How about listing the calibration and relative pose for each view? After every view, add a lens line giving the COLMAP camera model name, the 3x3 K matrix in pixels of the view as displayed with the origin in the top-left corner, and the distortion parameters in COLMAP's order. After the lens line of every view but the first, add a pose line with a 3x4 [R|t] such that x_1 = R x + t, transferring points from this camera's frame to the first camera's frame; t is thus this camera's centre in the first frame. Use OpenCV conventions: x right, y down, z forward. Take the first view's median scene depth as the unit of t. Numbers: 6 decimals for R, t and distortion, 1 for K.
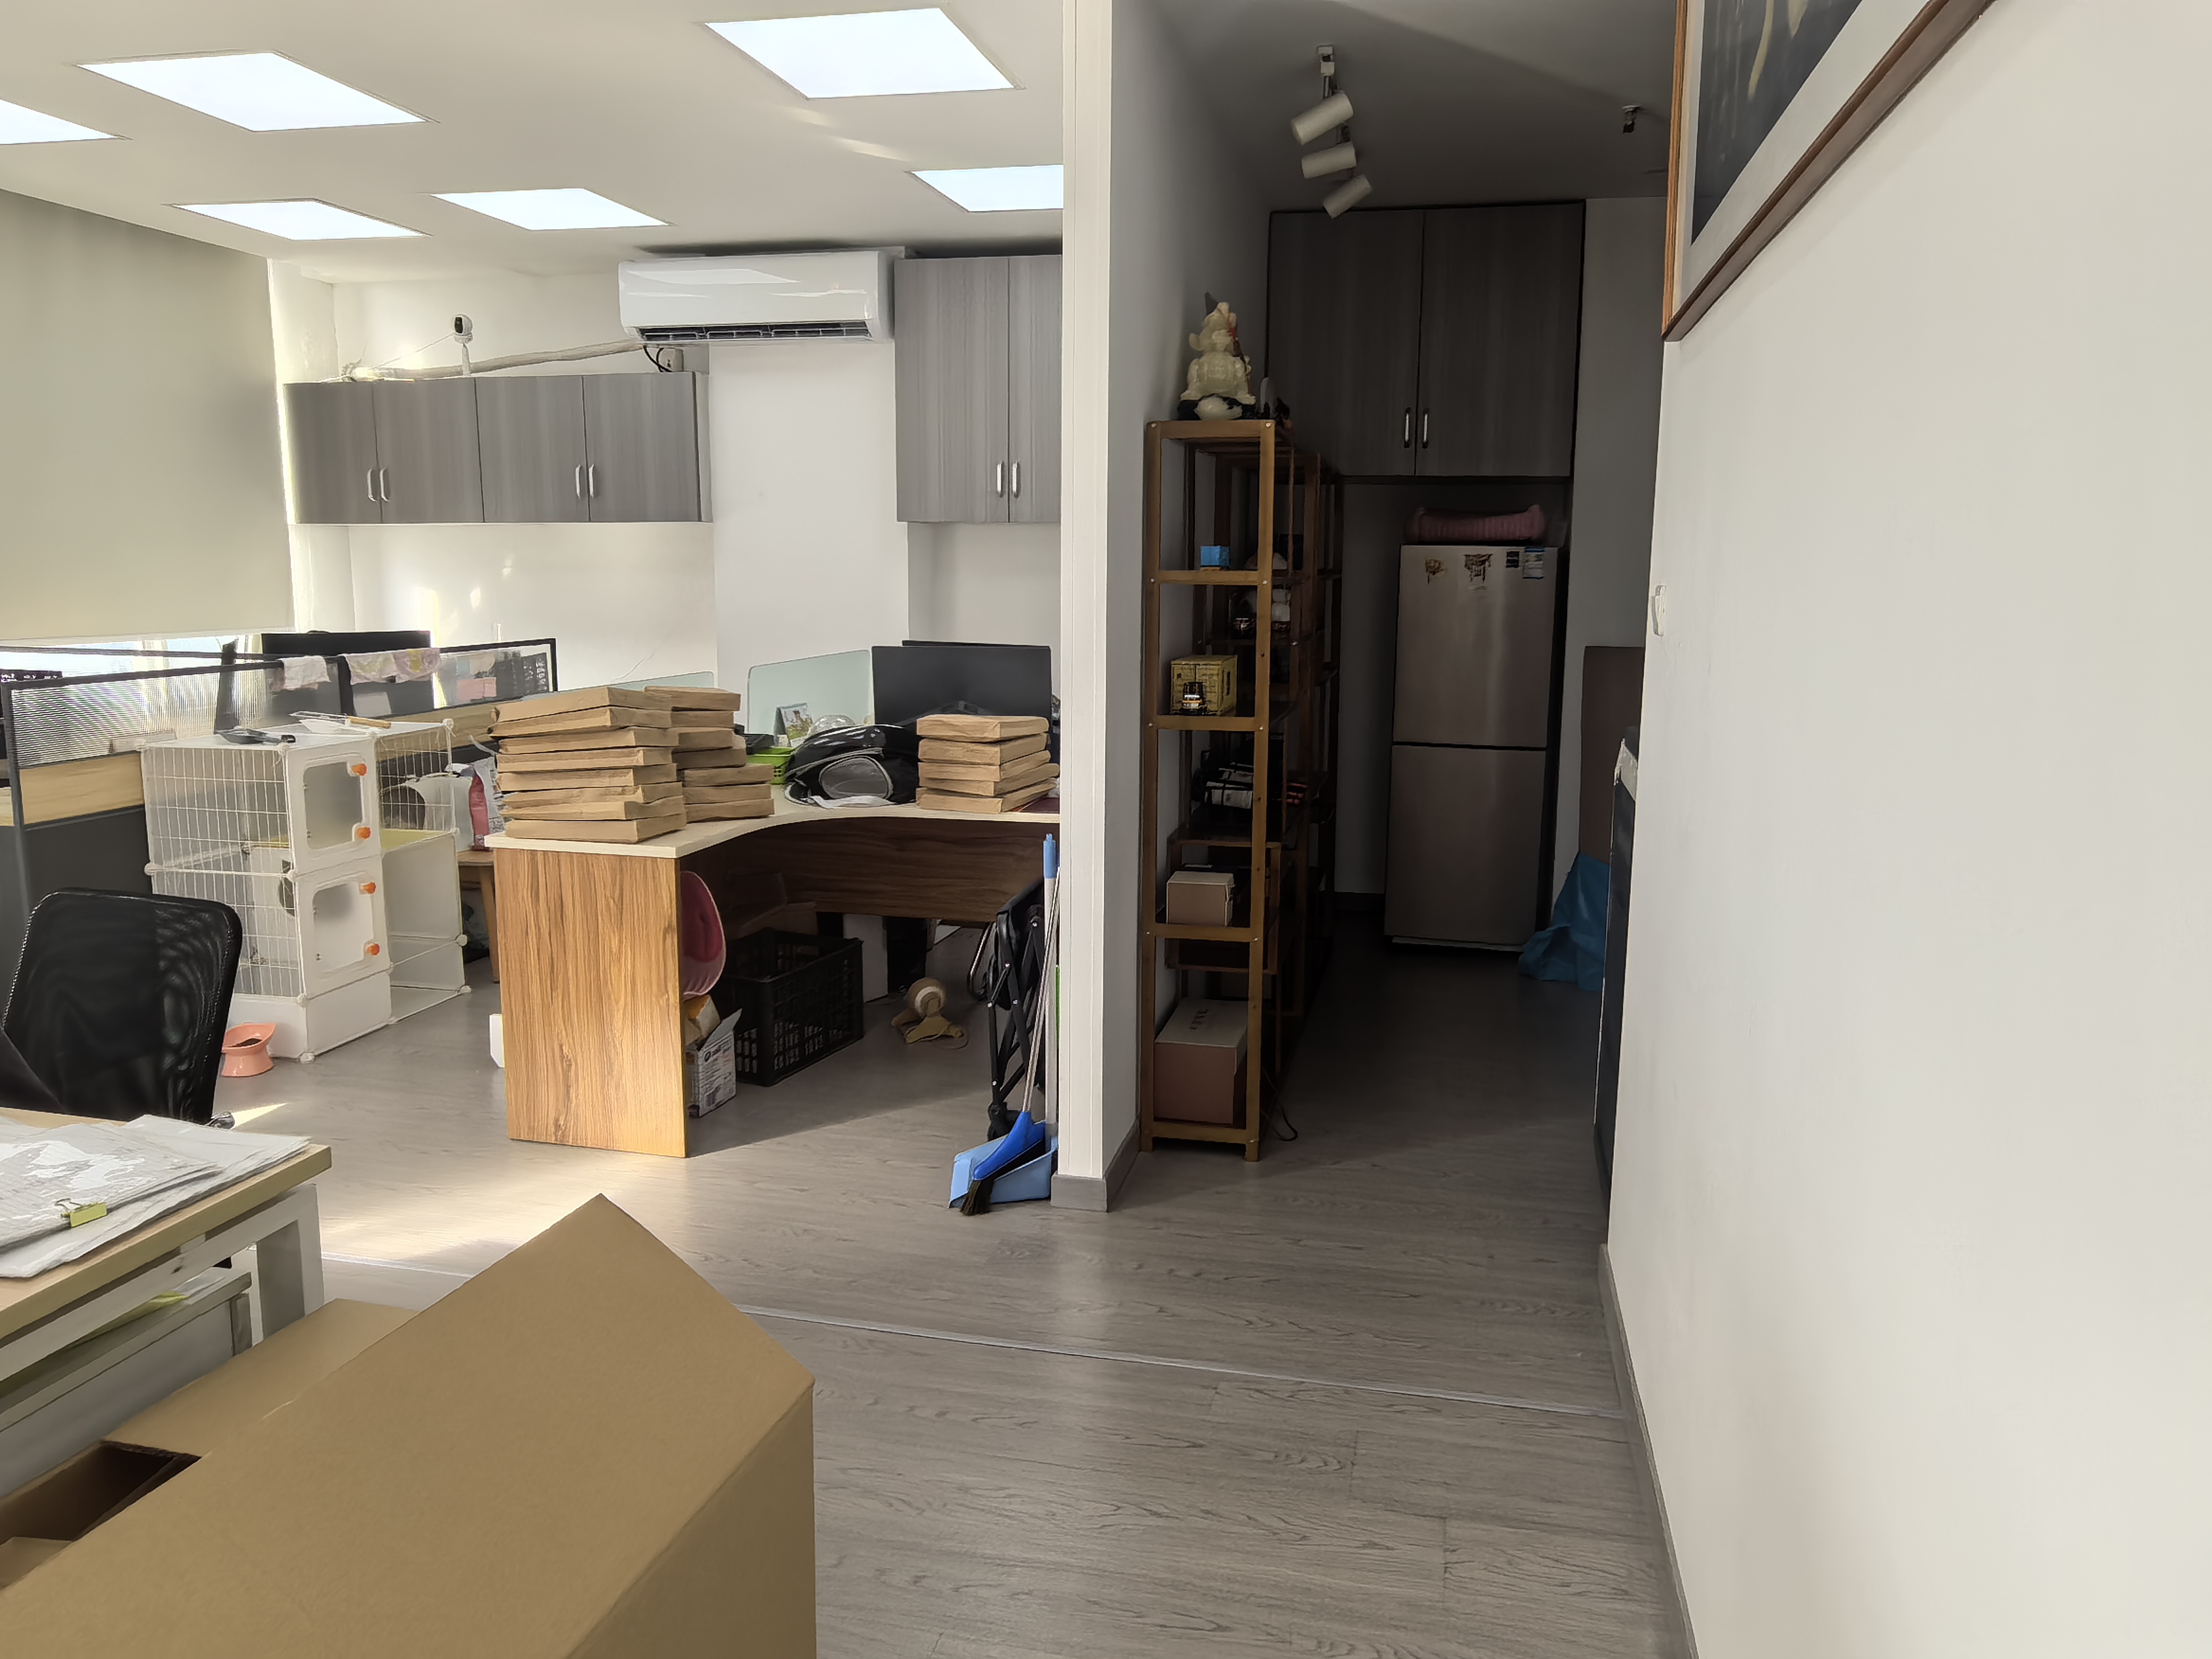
lens RADIAL K [[1517.3, 0, 1110.5], [0, 1517.3, 825.5], [0, 0, 1]] dist [-0.018765, 0.013658]
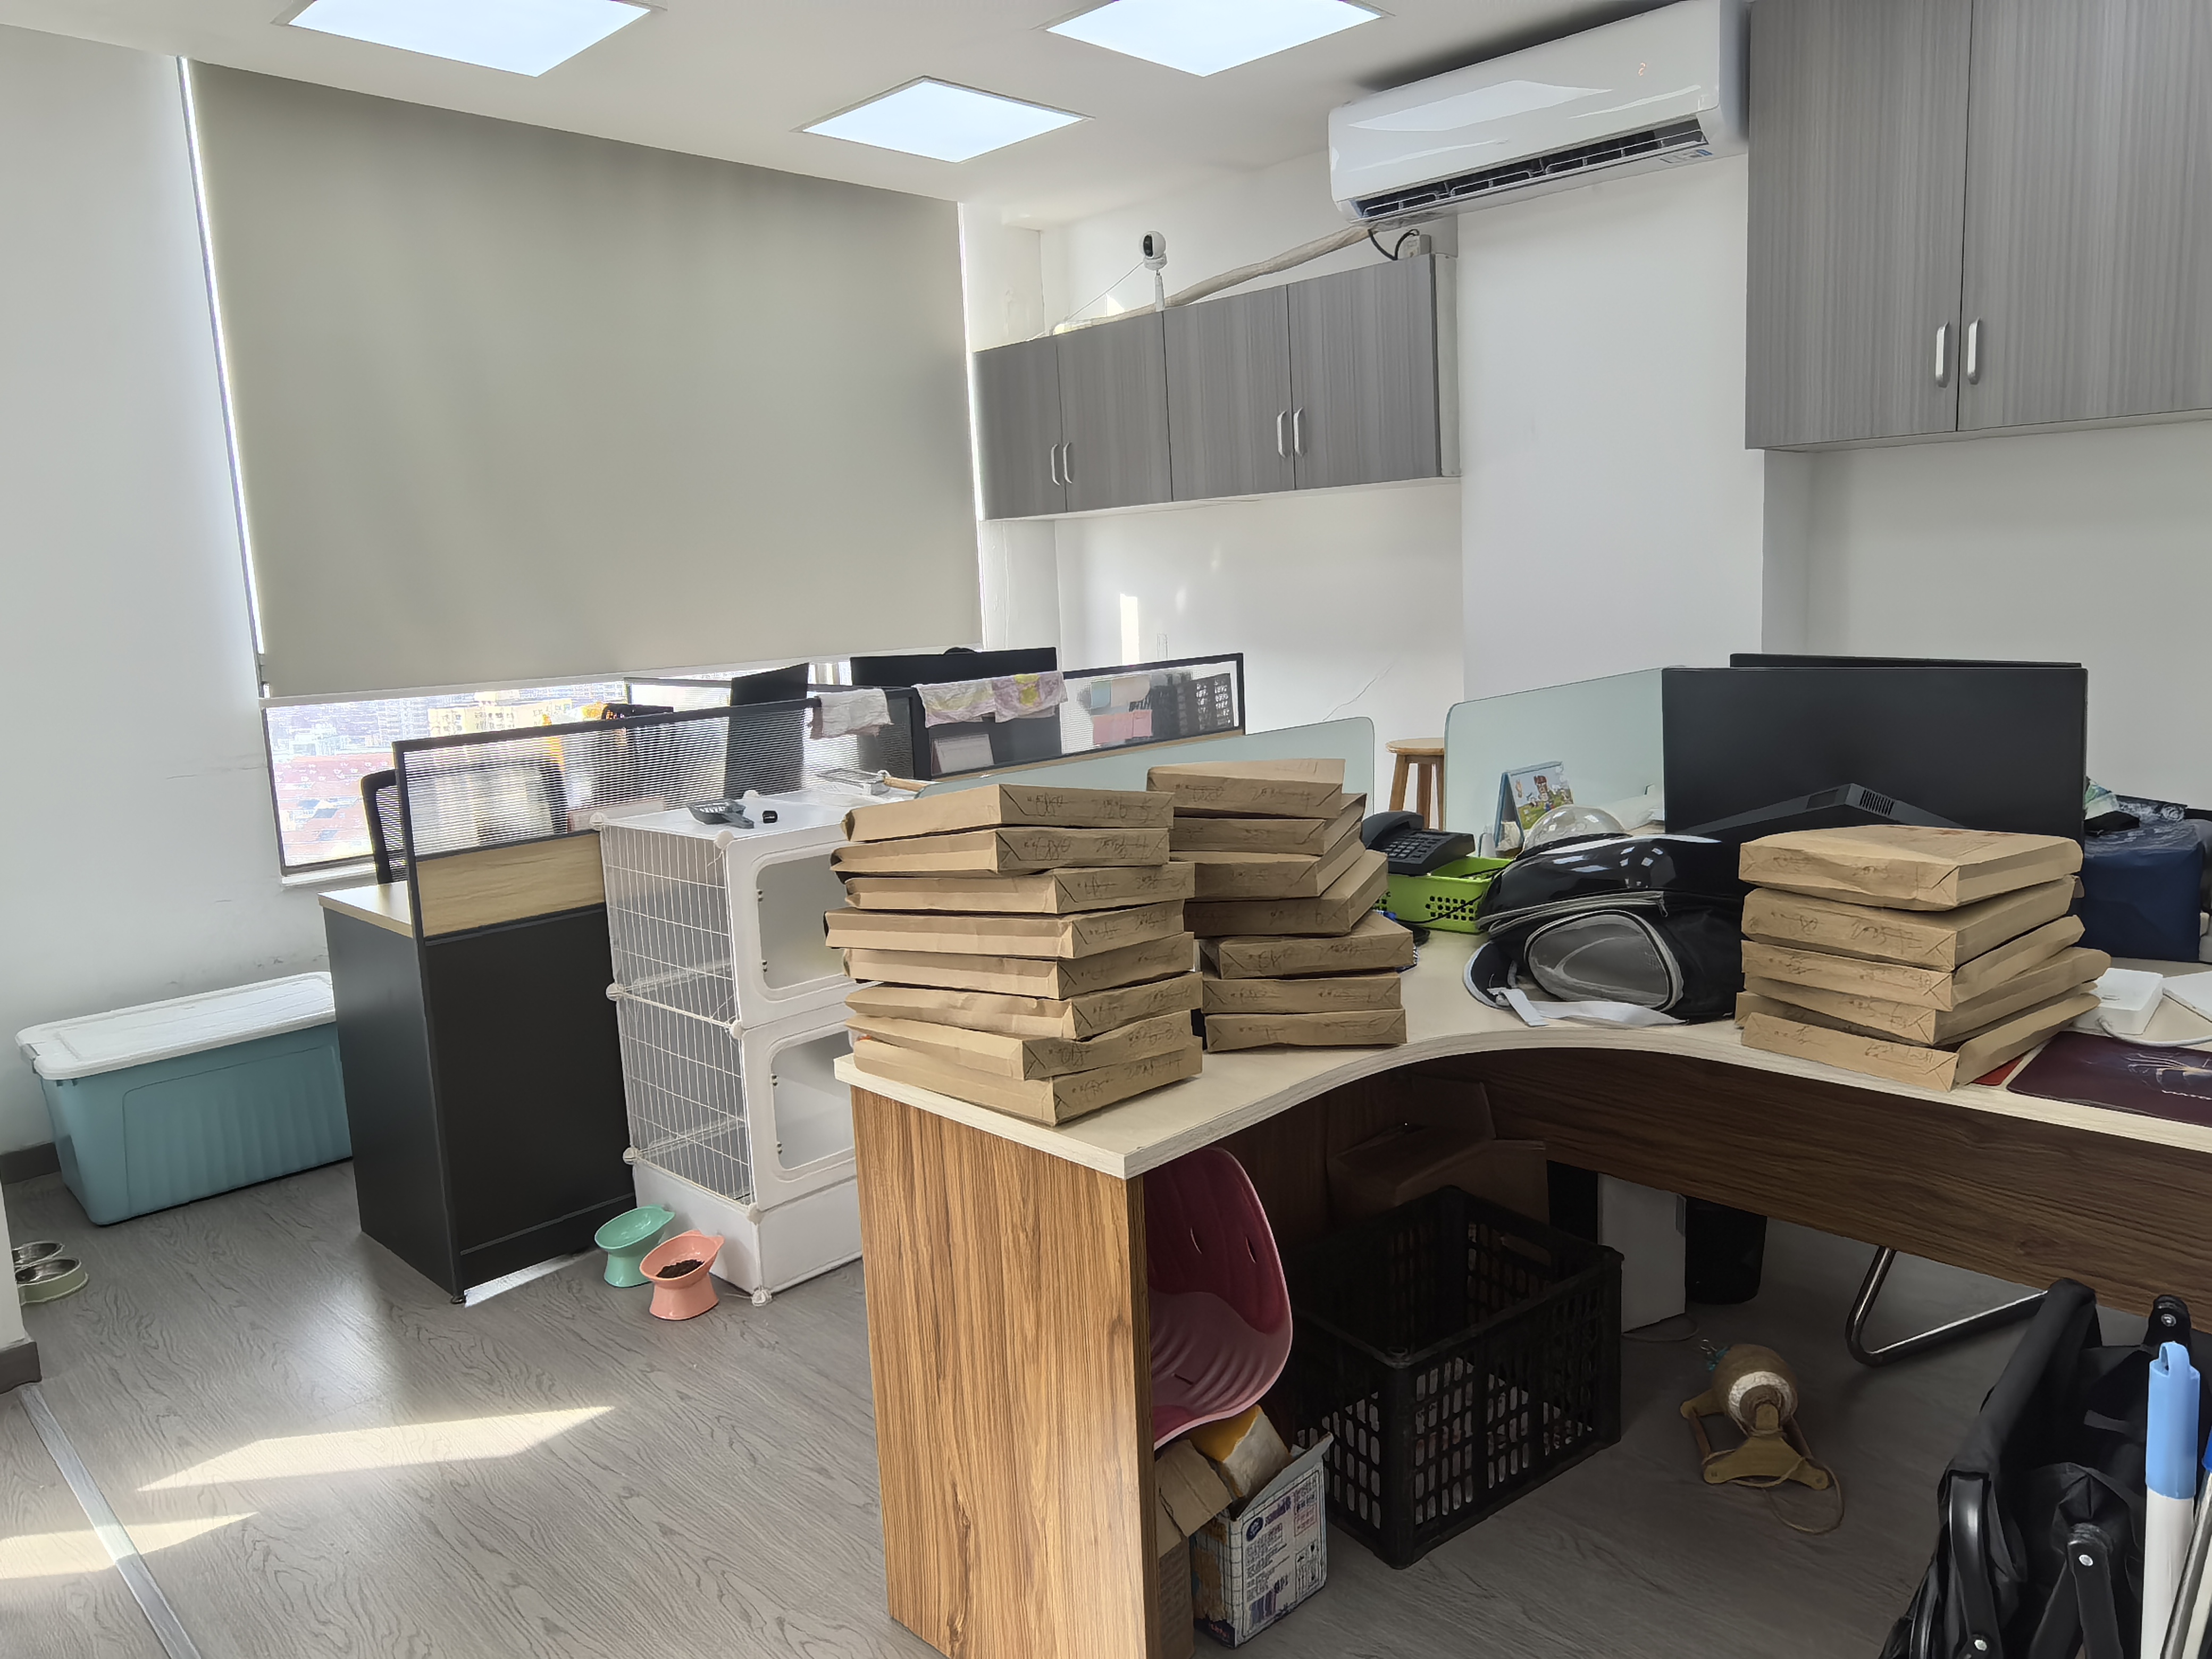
lens RADIAL K [[1517.3, 0, 1151.4], [0, 1517.3, 793.9], [0, 0, 1]] dist [-0.018765, 0.013658]
pose [[0.861819, 0.027416, -0.506475, -0.050566], [-0.036829, 0.999285, -0.008576, -0.069058], [0.505877, 0.026044, 0.862212, 0.504816]]
